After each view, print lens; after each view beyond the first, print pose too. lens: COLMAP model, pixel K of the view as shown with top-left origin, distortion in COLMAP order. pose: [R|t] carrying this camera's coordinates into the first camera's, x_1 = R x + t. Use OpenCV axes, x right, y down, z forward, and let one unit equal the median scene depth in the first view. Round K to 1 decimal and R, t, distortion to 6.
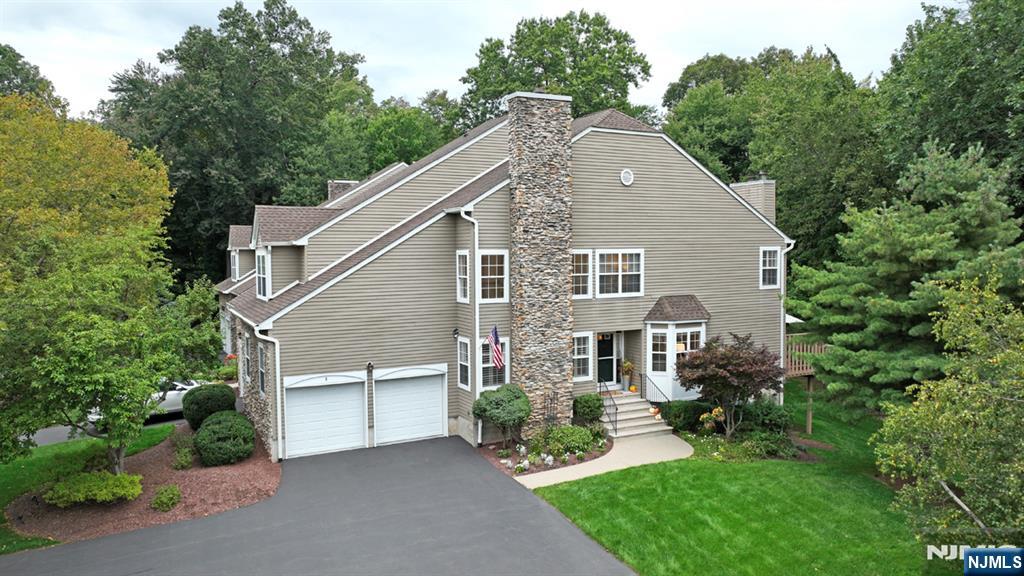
lens RADIAL K [[715.6, 0, 513.3], [0, 715.6, 291.0], [0, 0, 1]] dist [0.002342, 0.003355]
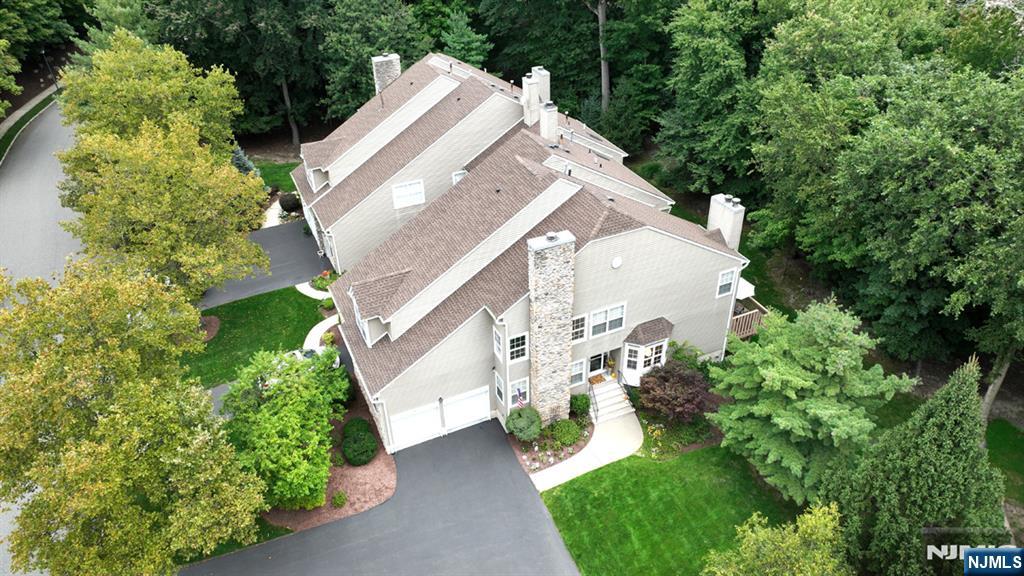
lens RADIAL K [[715.6, 0, 514.0], [0, 715.6, 288.7], [0, 0, 1]] dist [0.002342, 0.003355]
pose [[0.998751, 0.018846, -0.046280, 0.028198], [0.007885, 0.855113, 0.518382, -0.842940], [0.049344, -0.518100, 0.853896, -0.198658]]
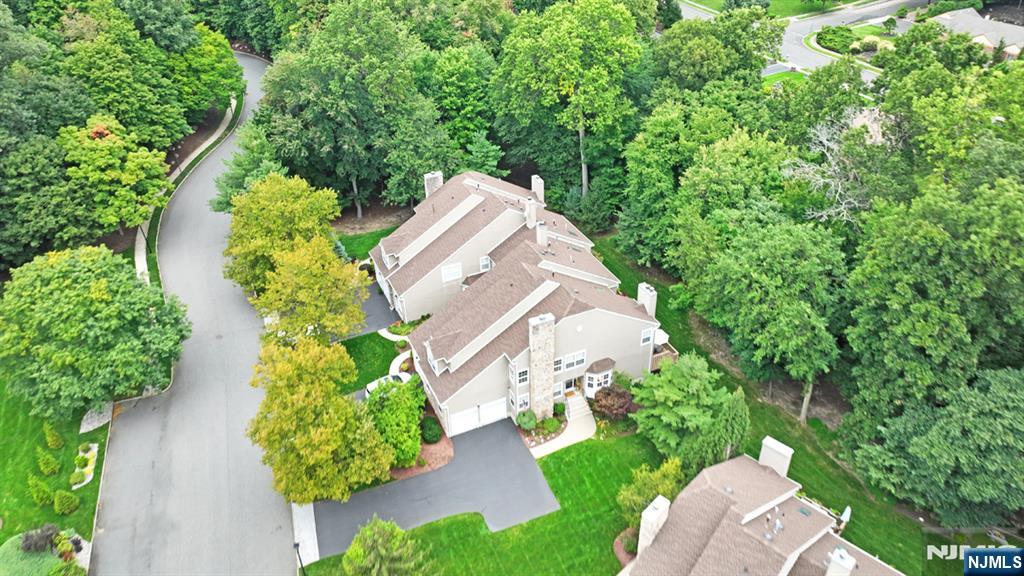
lens RADIAL K [[715.6, 0, 517.3], [0, 715.6, 292.9], [0, 0, 1]] dist [0.002342, 0.003355]
pose [[0.998915, 0.020964, -0.041577, 0.049251], [0.003812, 0.853094, 0.521743, -1.553569], [0.046407, -0.521335, 0.852089, -1.016552]]
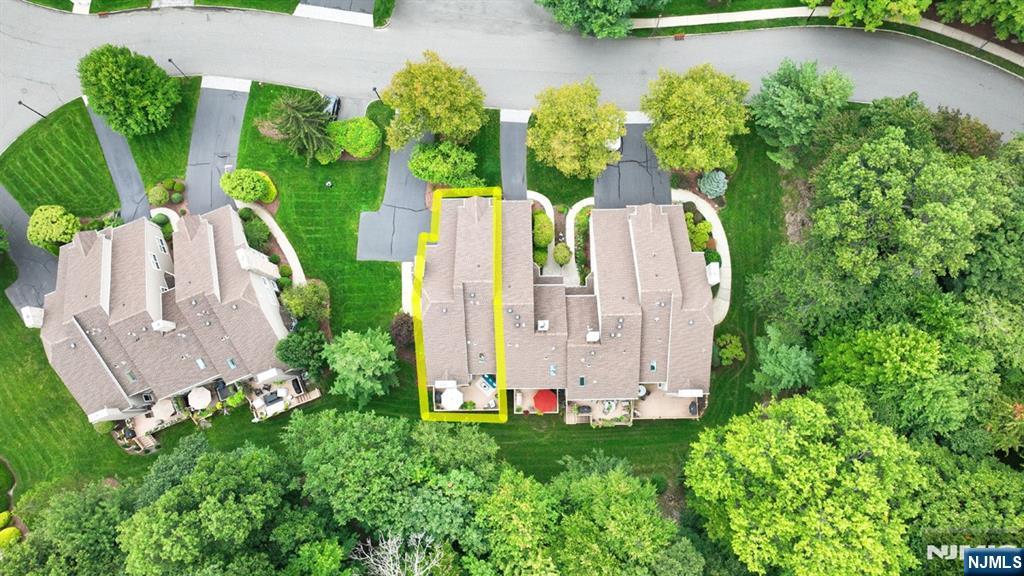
lens RADIAL K [[715.6, 0, 515.6], [0, 715.6, 287.2], [0, 0, 1]] dist [0.002342, 0.003355]
pose [[-0.450604, 0.886807, -0.102610, 0.232418], [-0.021766, 0.103993, 0.994340, -3.167435], [0.892458, 0.450287, -0.027557, 1.417203]]
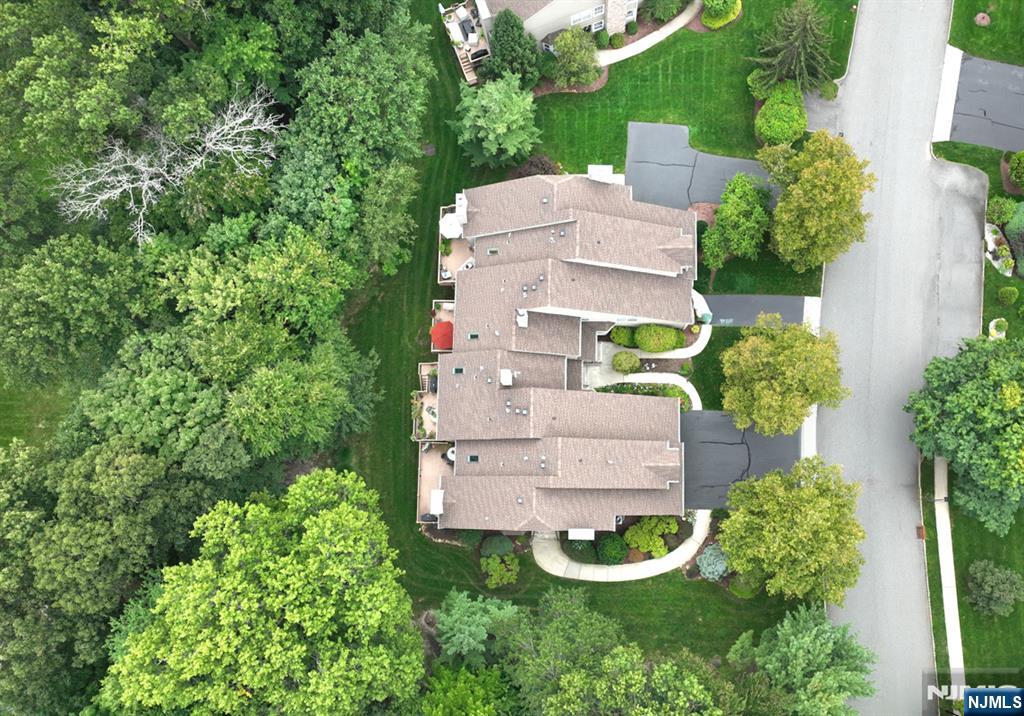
lens RADIAL K [[889.0, 0, 573.1], [0, 889.0, 354.2], [0, 0, 1]] dist [0.006408, 0.004342]
pose [[-0.879642, -0.467644, 0.086827, -0.433704], [0.046873, 0.096430, 0.994235, -3.176843], [-0.473321, 0.878641, -0.062904, 1.717469]]
